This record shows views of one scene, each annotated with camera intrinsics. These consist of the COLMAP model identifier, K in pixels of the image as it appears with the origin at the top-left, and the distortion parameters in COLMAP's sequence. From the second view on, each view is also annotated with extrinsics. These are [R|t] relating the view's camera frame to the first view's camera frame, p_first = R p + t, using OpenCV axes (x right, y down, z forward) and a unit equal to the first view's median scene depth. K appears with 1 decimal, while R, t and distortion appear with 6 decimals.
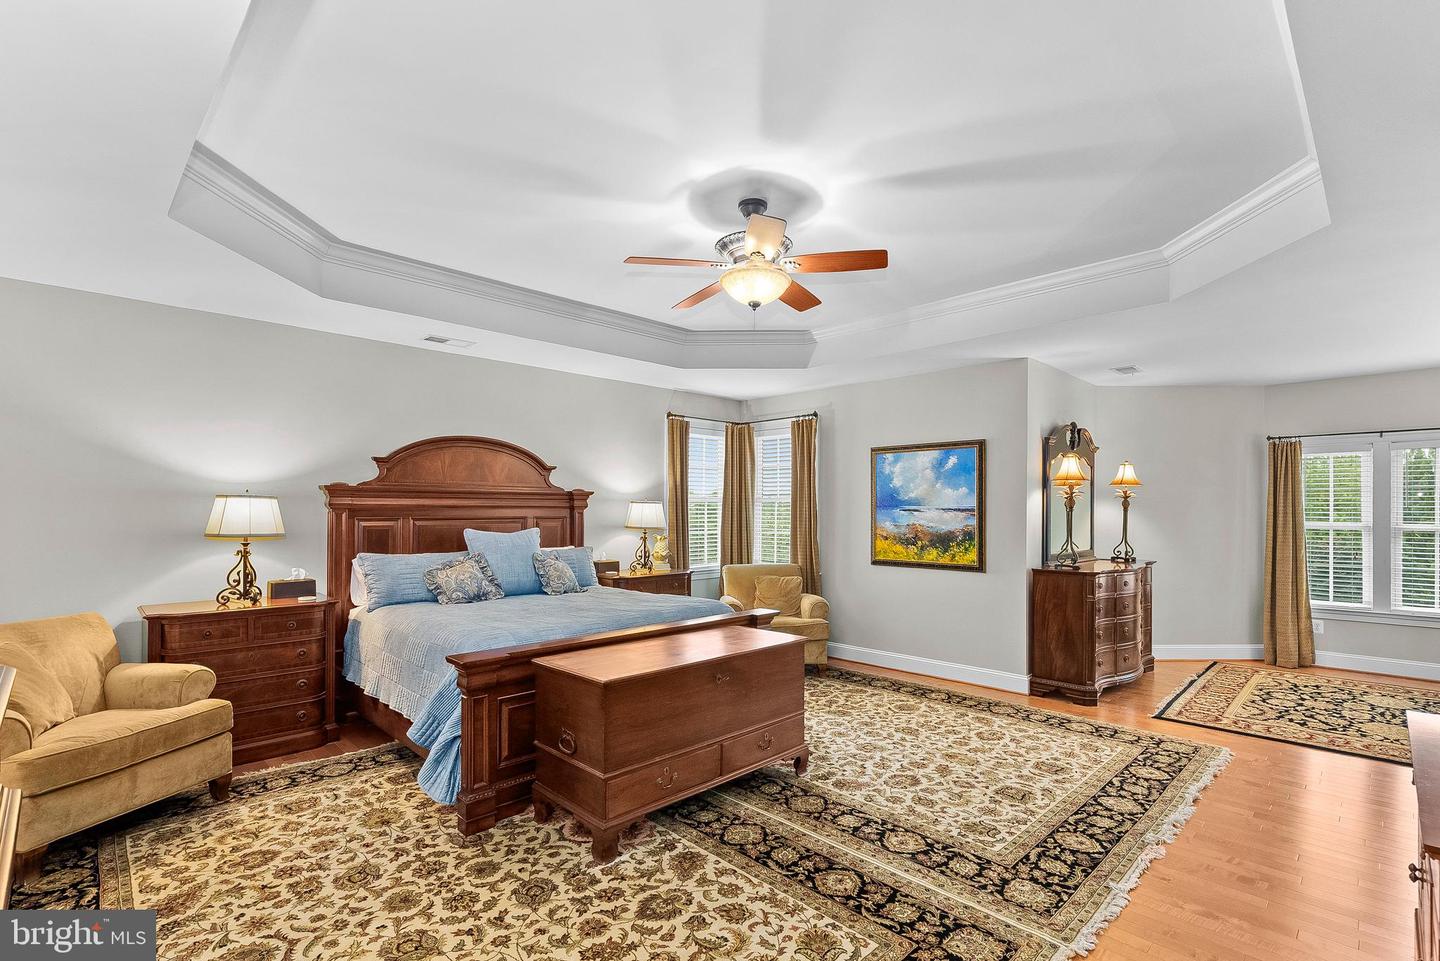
lens RADIAL K [[656.9, 0, 725.4], [0, 656.9, 518.1], [0, 0, 1]] dist [-0.001901, -0.000458]
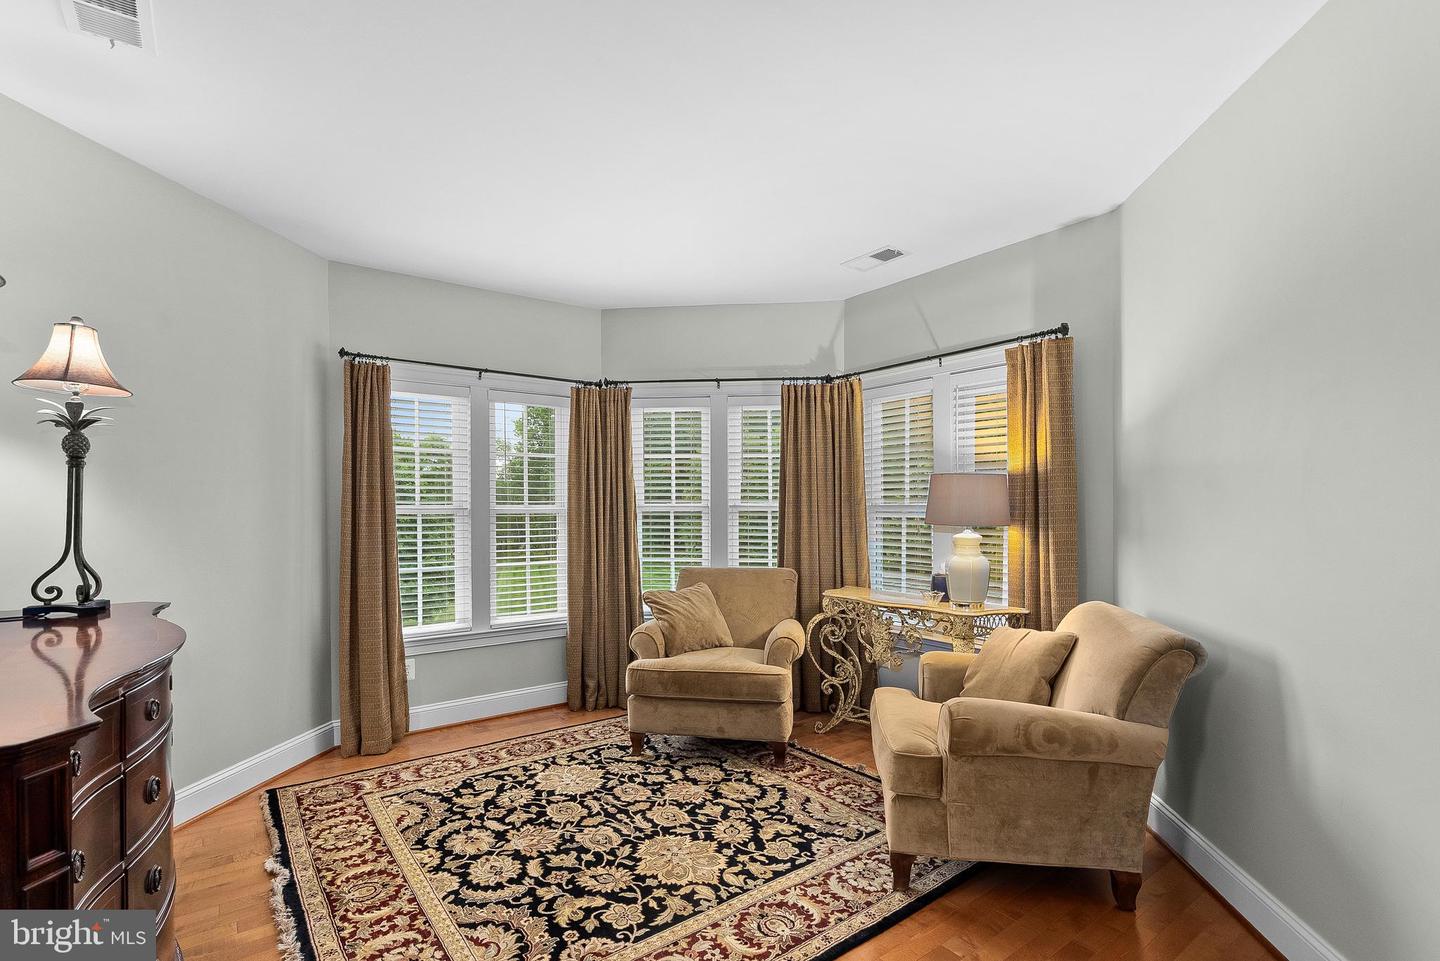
lens RADIAL K [[656.9, 0, 710.9], [0, 656.9, 514.5], [0, 0, 1]] dist [-0.001901, -0.000458]
pose [[0.125446, -0.011977, 0.992028, 0.321881], [0.006799, 0.999914, 0.011213, 0.012362], [-0.992077, 0.005339, 0.125517, 0.642163]]
